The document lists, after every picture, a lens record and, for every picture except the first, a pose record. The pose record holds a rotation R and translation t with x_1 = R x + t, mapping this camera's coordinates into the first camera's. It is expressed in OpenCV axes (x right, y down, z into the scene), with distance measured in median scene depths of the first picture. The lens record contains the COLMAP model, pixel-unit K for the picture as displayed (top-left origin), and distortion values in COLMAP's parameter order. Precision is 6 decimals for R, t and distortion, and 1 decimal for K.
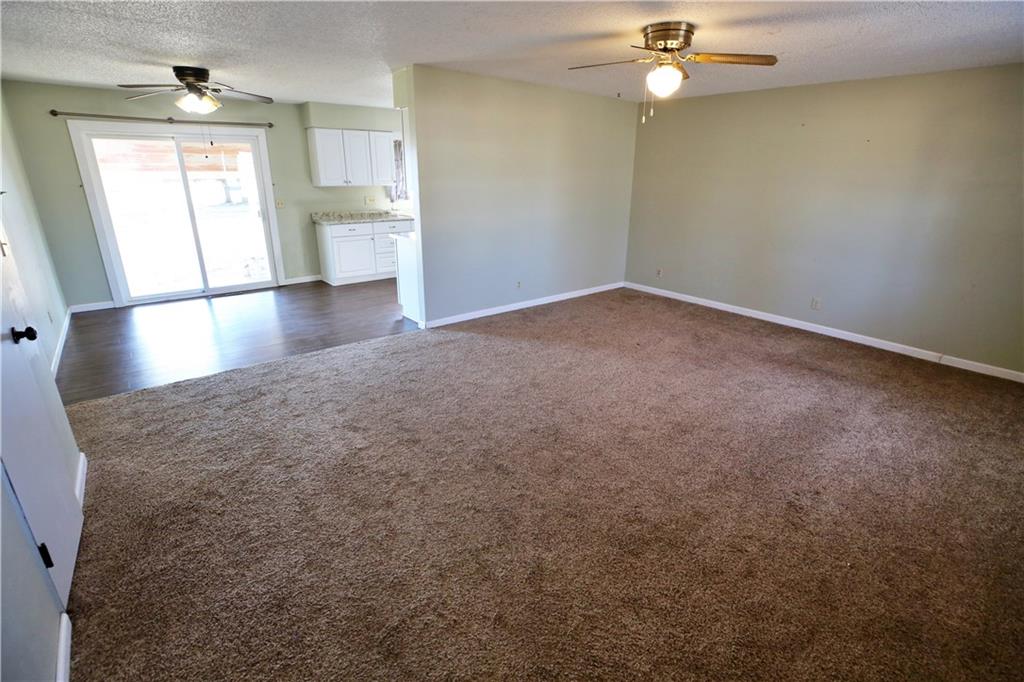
lens RADIAL K [[476.9, 0, 517.9], [0, 476.9, 337.4], [0, 0, 1]] dist [-0.026581, 0.000467]
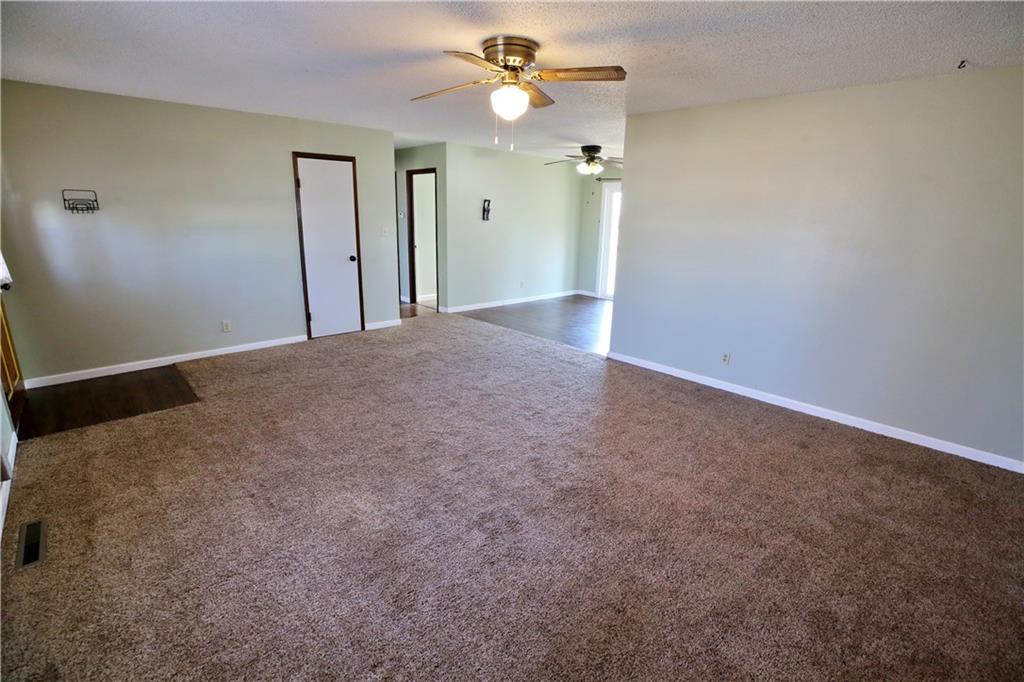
lens RADIAL K [[468.8, 0, 512.0], [0, 468.8, 341.0], [0, 0, 1]] dist [-0.020182, 0.000338]
pose [[0.062366, 0.254072, -0.965172, 0.730985], [-0.346011, 0.912583, 0.217871, -0.188397], [0.936155, 0.320373, 0.144826, 0.589237]]
